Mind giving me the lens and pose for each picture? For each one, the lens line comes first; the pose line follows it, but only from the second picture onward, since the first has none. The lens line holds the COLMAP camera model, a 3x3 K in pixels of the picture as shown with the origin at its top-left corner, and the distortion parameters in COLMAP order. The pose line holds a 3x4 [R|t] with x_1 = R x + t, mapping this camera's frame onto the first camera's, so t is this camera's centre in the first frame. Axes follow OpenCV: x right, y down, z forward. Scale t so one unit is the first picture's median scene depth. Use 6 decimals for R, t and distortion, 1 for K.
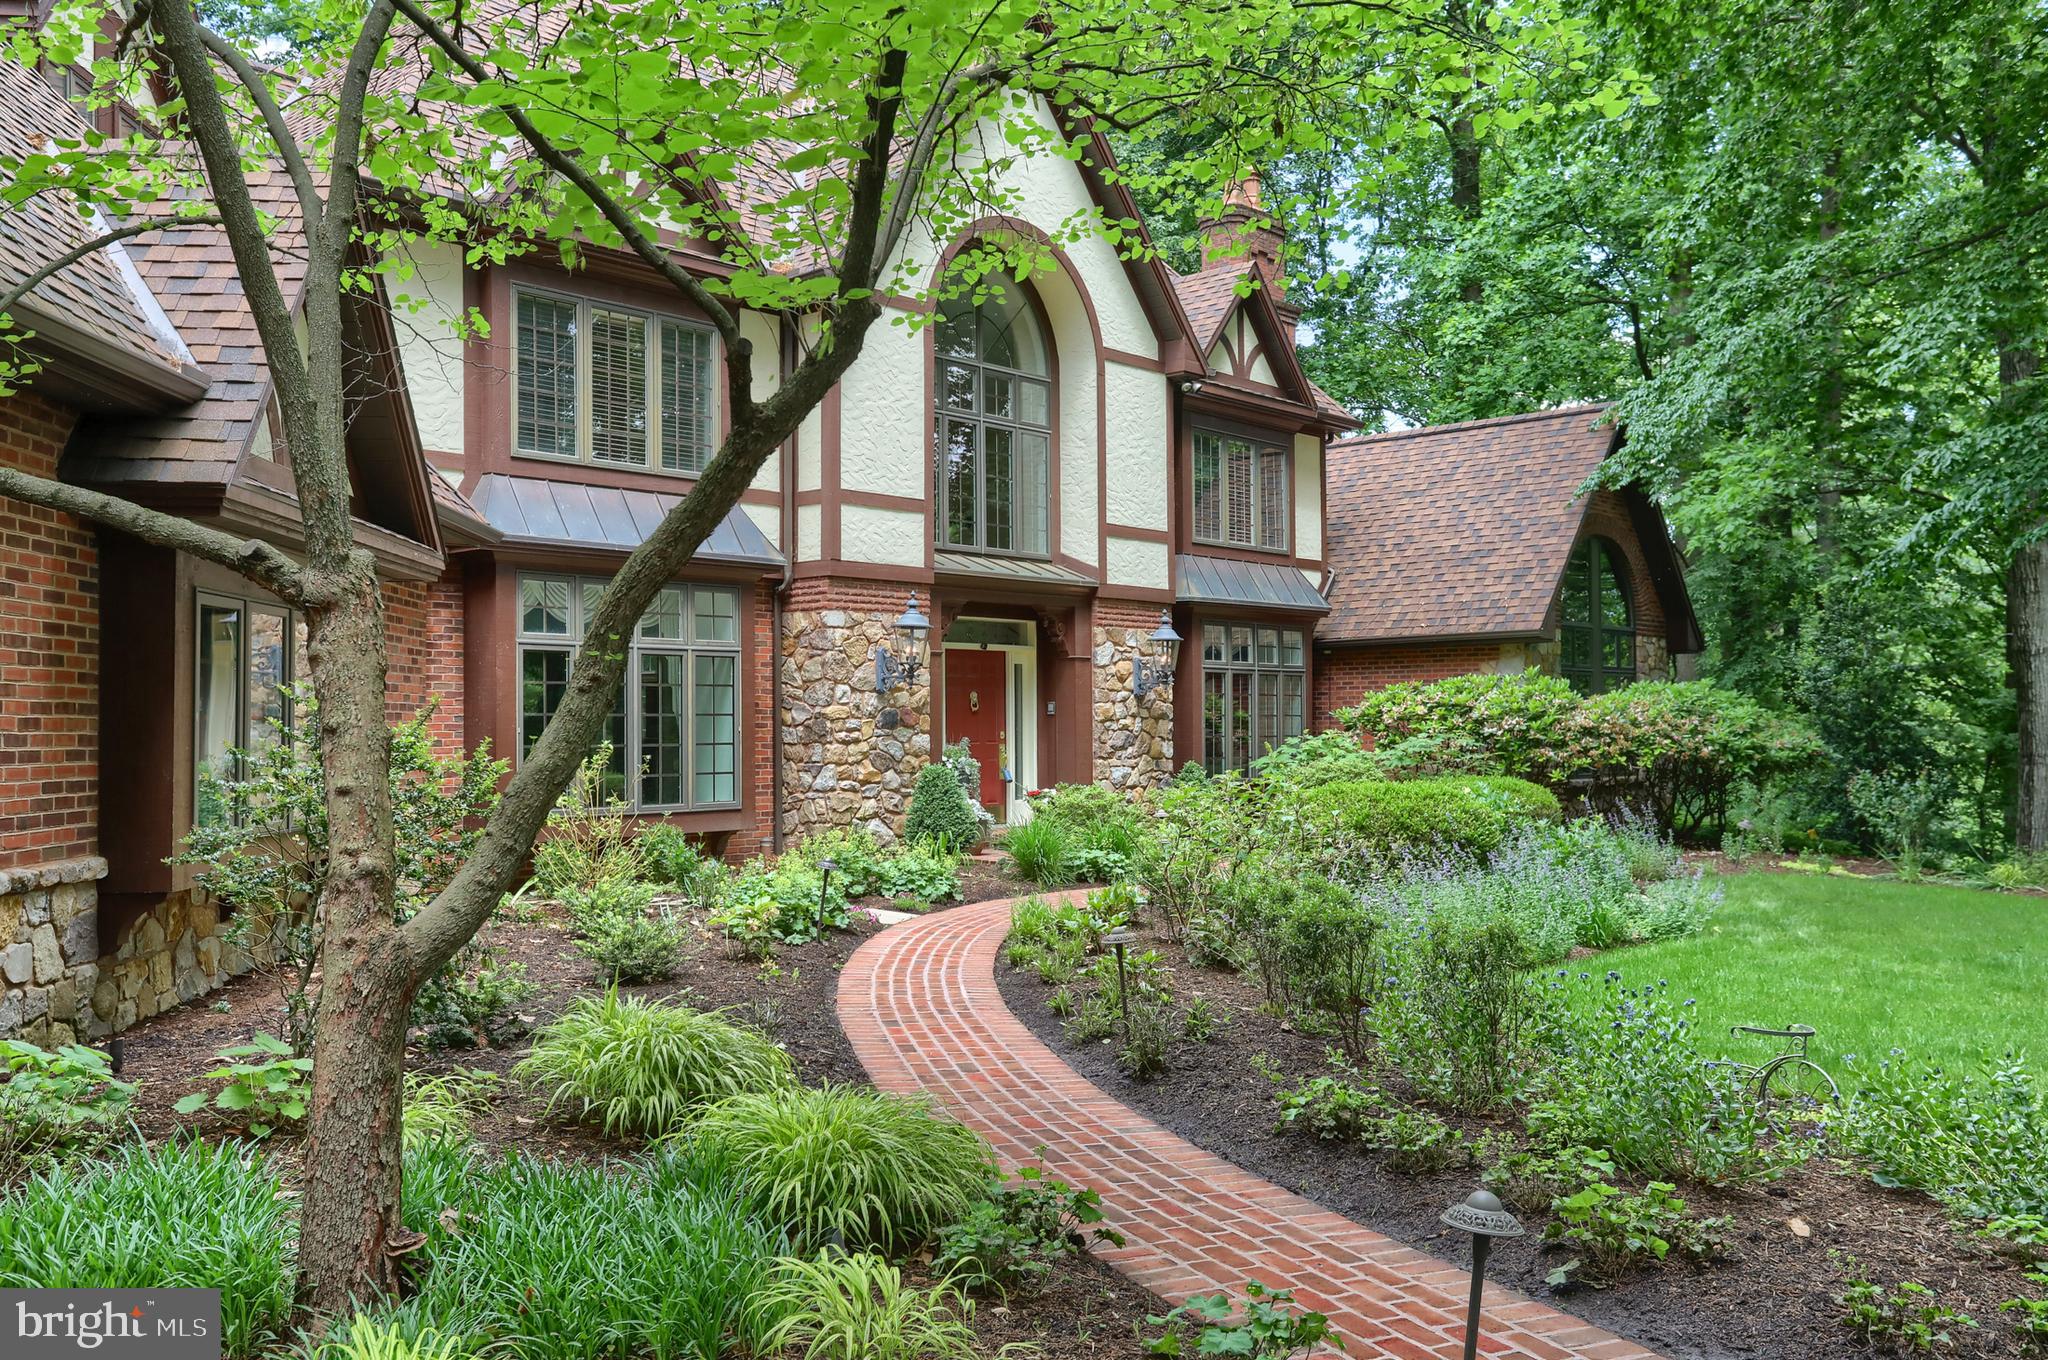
lens RADIAL K [[1734.8, 0, 1020.4], [0, 1734.8, 696.0], [0, 0, 1]] dist [0.010245, 0.001098]
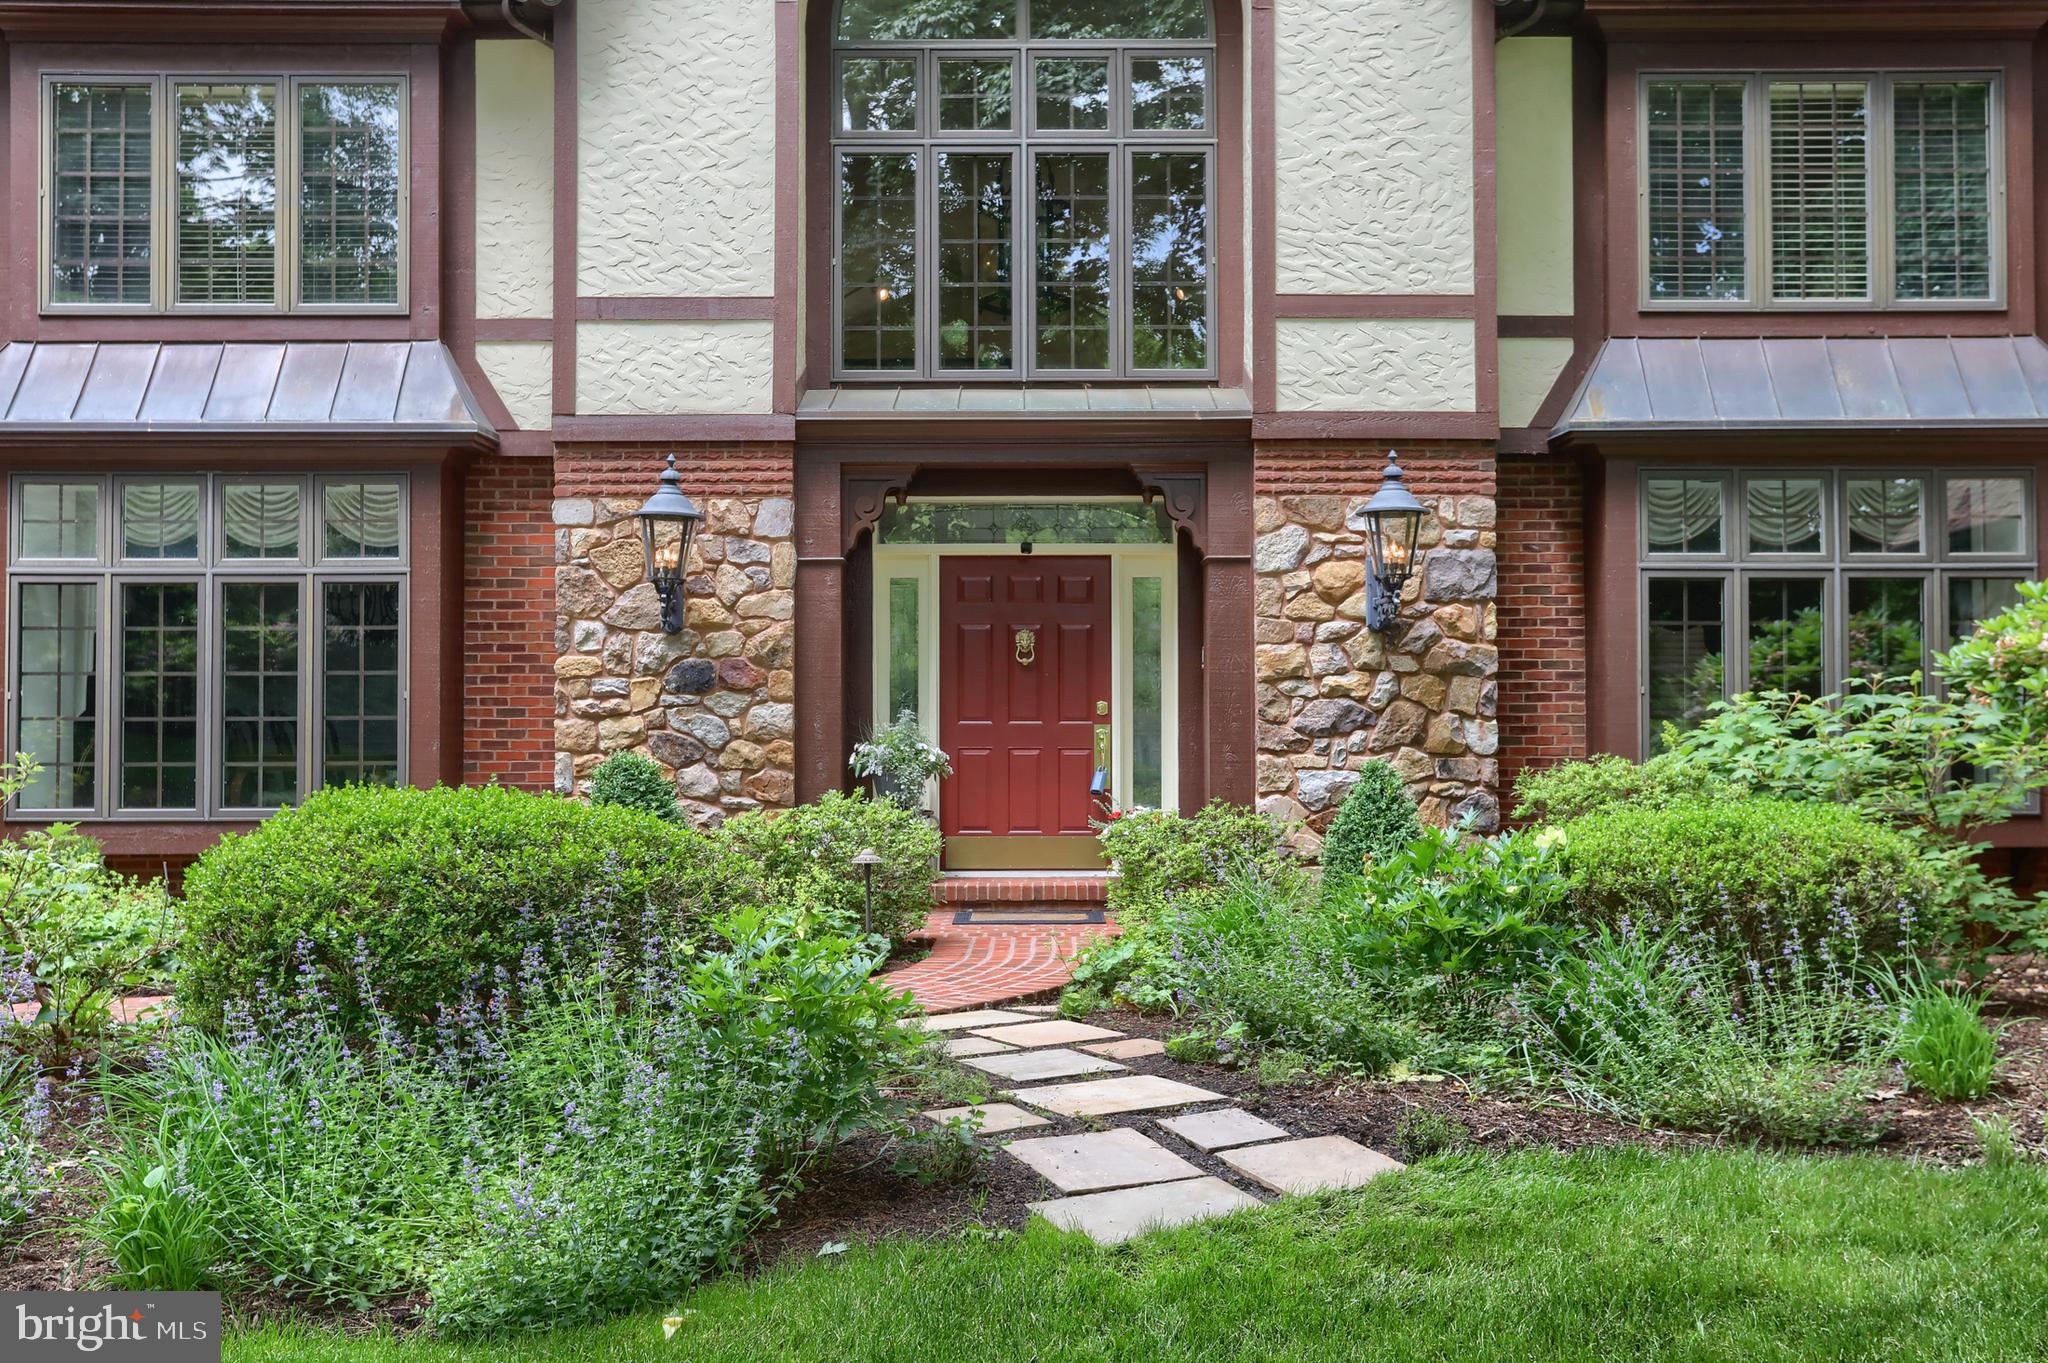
lens RADIAL K [[2144.7, 0, 1032.8], [0, 2144.7, 666.6], [0, 0, 1]] dist [-0.004178, 0.000000]
pose [[0.669449, -0.006351, -0.742831, 0.528664], [0.012460, 0.999919, 0.002679, 0.008851], [0.742754, -0.011049, 0.669474, 0.581834]]
